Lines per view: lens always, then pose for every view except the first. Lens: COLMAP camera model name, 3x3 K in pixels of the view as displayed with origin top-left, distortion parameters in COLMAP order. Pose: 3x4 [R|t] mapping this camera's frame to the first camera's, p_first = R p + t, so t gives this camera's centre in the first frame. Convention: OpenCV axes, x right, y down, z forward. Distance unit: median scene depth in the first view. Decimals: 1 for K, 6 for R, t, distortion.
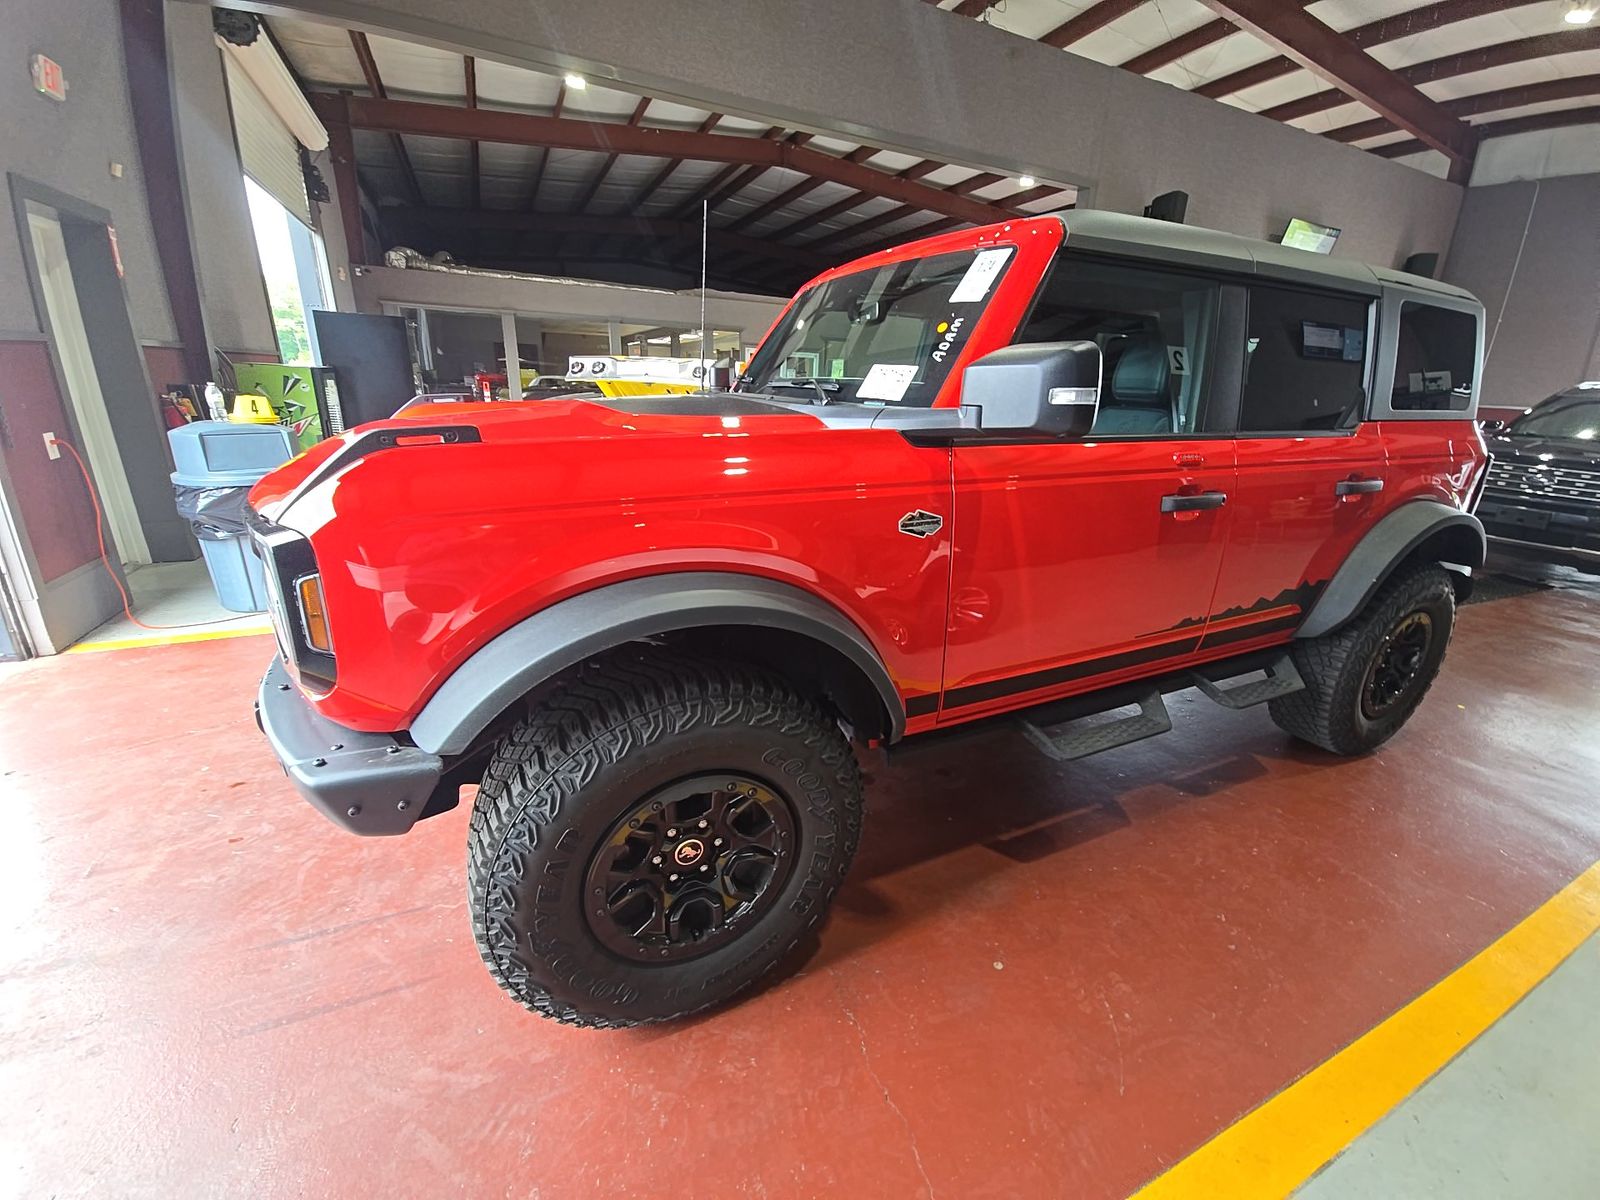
lens RADIAL K [[662.0, 0, 800.0], [0, 662.0, 600.0], [0, 0, 1]] dist [-0.002193, -0.000368]
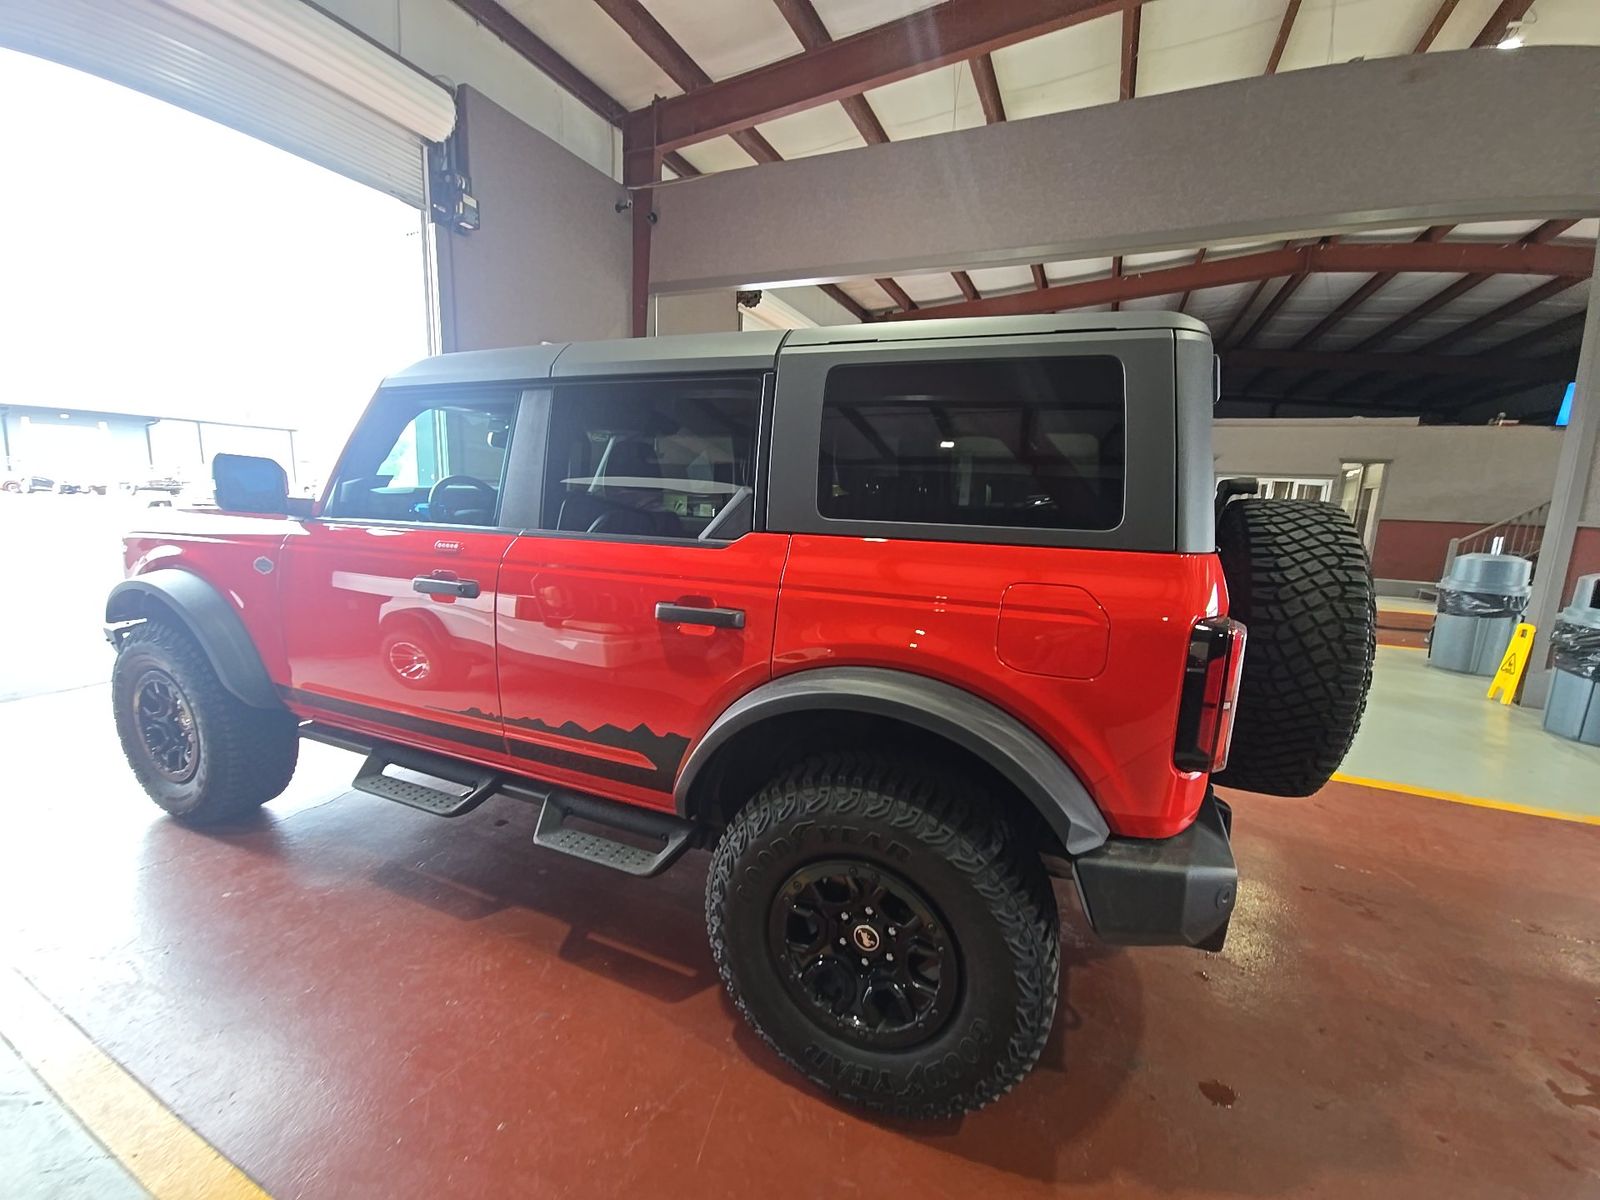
lens RADIAL K [[610.1, 0, 800.0], [0, 610.1, 600.0], [0, 0, 1]] dist [-0.000832, -0.008681]
pose [[0.656927, 0.121974, -0.744022, 0.377816], [-0.250014, 0.966233, -0.062344, -0.045412], [0.711294, 0.226972, 0.665240, 0.177969]]
